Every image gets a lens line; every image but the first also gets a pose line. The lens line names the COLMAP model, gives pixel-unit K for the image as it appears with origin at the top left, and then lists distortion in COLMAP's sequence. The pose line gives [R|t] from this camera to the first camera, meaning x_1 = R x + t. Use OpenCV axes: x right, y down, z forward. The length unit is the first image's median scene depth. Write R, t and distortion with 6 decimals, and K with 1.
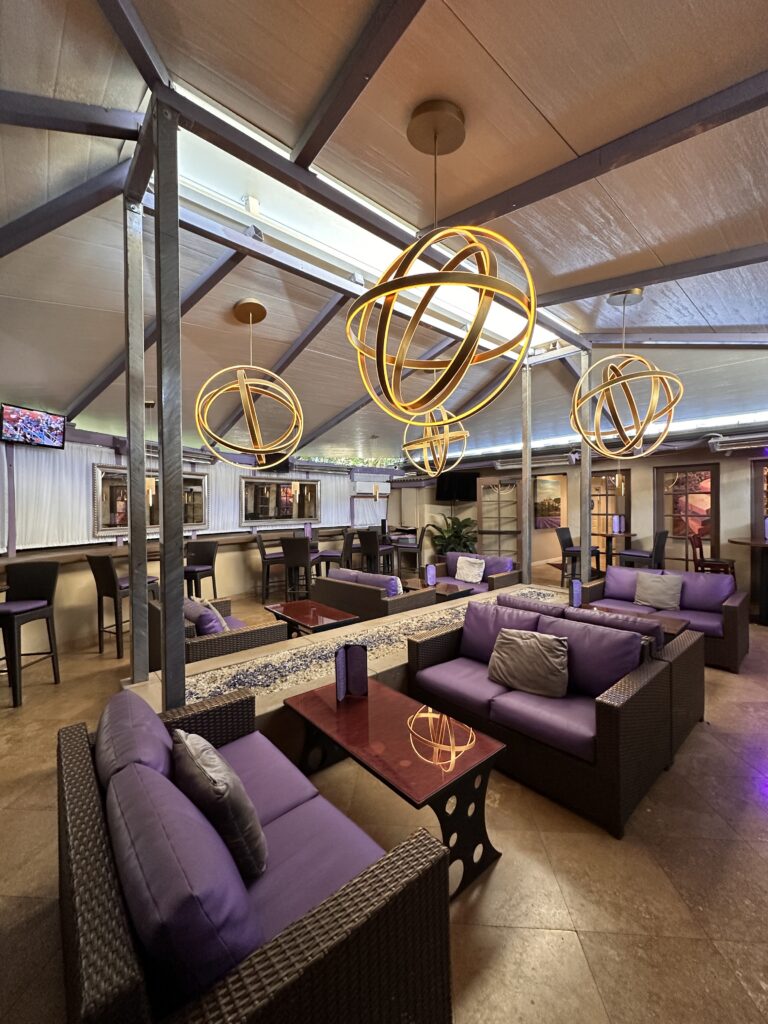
lens RADIAL K [[409.9, 0, 382.9], [0, 409.9, 510.9], [0, 0, 1]] dist [-0.008533, 0.000943]
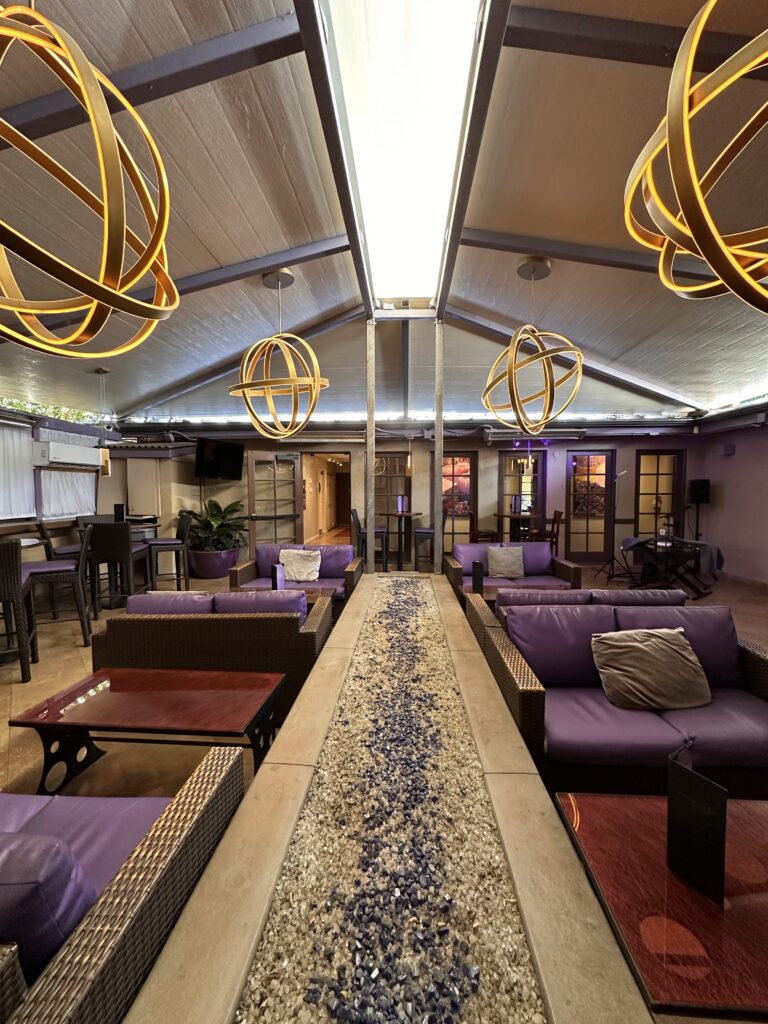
lens RADIAL K [[409.9, 0, 386.7], [0, 409.9, 512.4], [0, 0, 1]] dist [-0.008533, 0.000943]
pose [[0.689044, -0.032230, 0.724003, -0.191493], [0.004446, 0.999180, 0.040249, 0.010581], [-0.724706, -0.024514, 0.688622, 0.283484]]
